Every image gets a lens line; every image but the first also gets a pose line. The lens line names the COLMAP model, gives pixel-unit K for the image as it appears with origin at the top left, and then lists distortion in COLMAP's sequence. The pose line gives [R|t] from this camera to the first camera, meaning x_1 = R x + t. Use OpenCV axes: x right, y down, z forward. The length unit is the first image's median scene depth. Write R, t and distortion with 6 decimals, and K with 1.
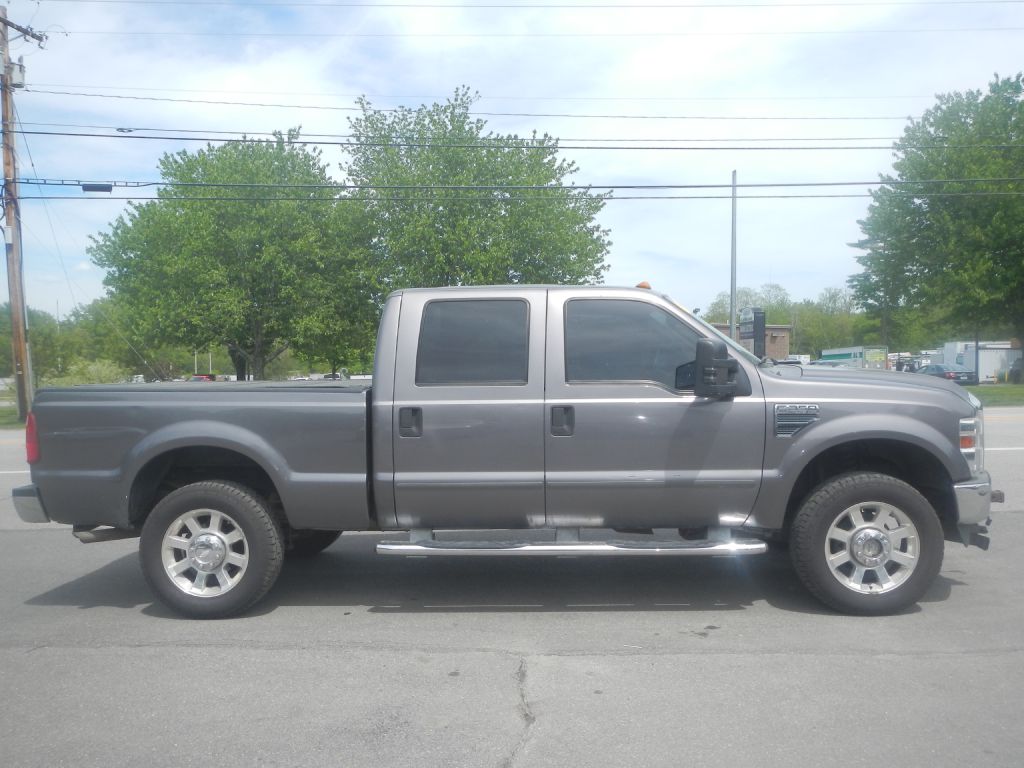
lens RADIAL K [[841.1, 0, 513.1], [0, 841.1, 385.8], [0, 0, 1]] dist [-0.000814, -0.009355]
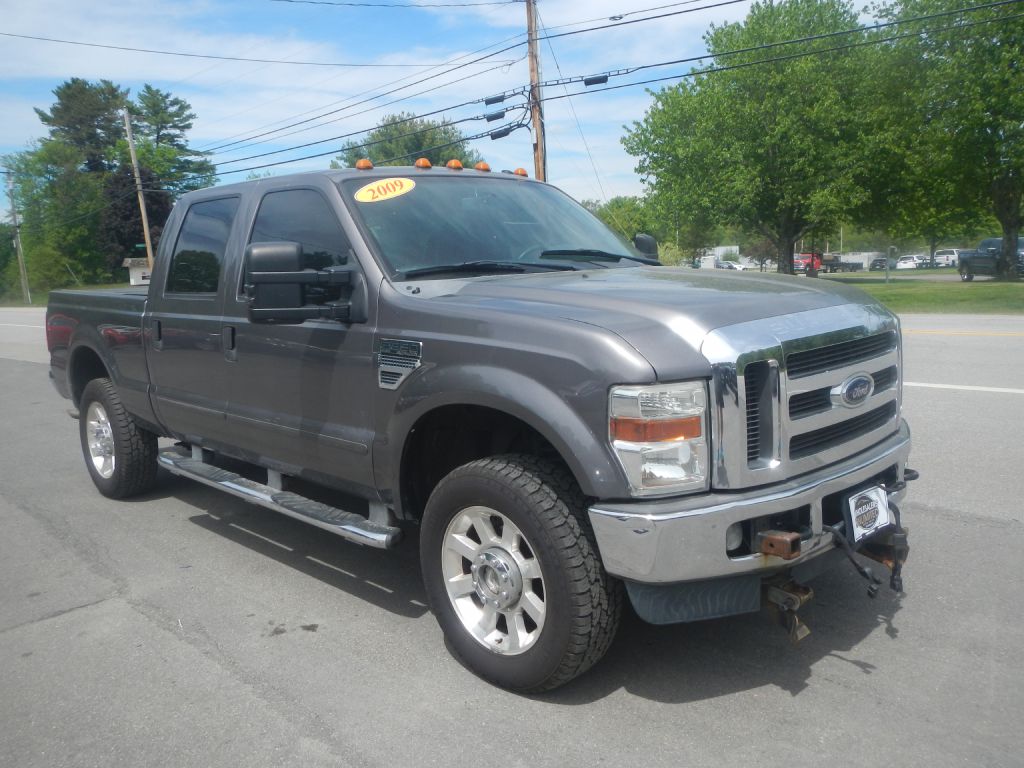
lens RADIAL K [[841.1, 0, 513.1], [0, 841.1, 385.8], [0, 0, 1]] dist [-0.000814, -0.009355]
pose [[0.734934, 0.090937, -0.672014, 0.171822], [0.007169, 0.989871, 0.141790, -0.006731], [0.678101, -0.109024, 0.726837, 0.119367]]
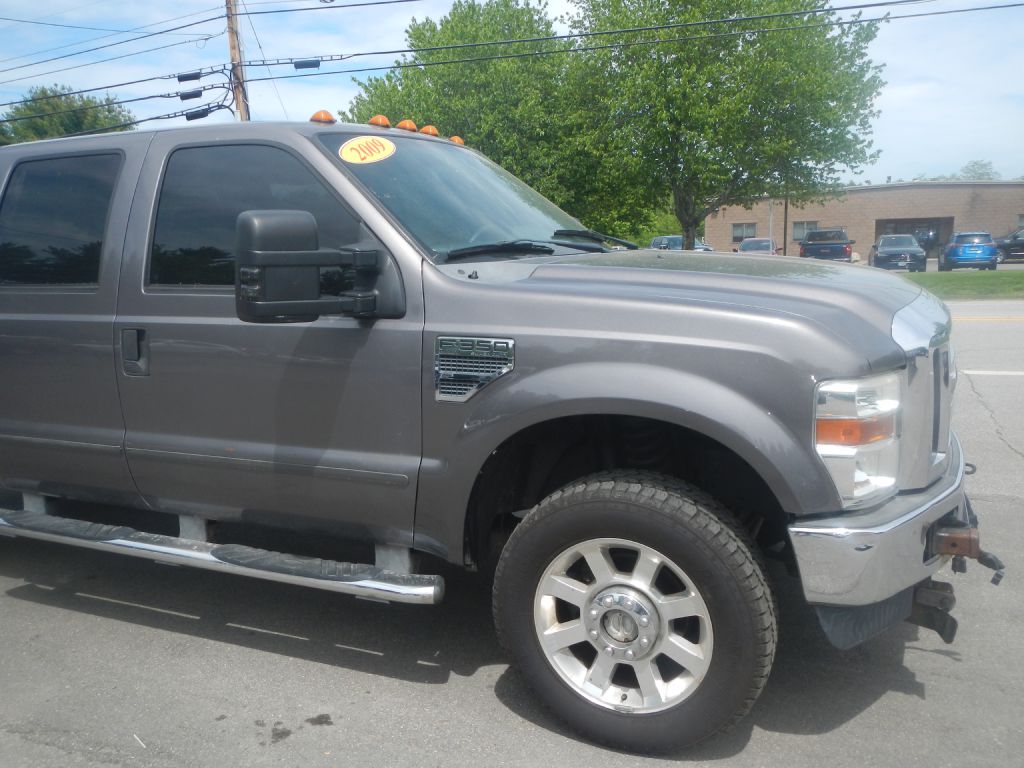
lens RADIAL K [[841.1, 0, 513.1], [0, 841.1, 385.8], [0, 0, 1]] dist [-0.000814, -0.009355]
pose [[0.932861, 0.049381, -0.356836, 0.110023], [0.004630, 0.988835, 0.148945, -0.004777], [0.360207, -0.140597, 0.922217, 0.109474]]
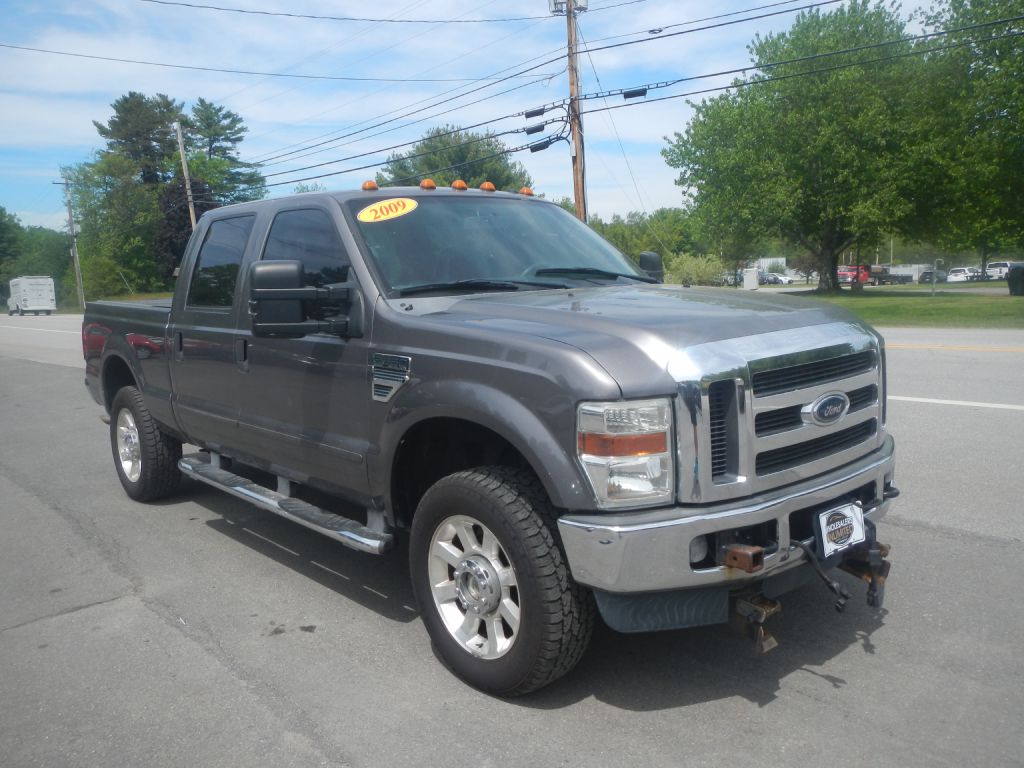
lens RADIAL K [[841.1, 0, 513.1], [0, 841.1, 385.8], [0, 0, 1]] dist [-0.000814, -0.009355]
pose [[0.698065, 0.091138, -0.710211, 0.182306], [0.002418, 0.991561, 0.129619, -0.008117], [0.716031, -0.092200, 0.691953, 0.122262]]
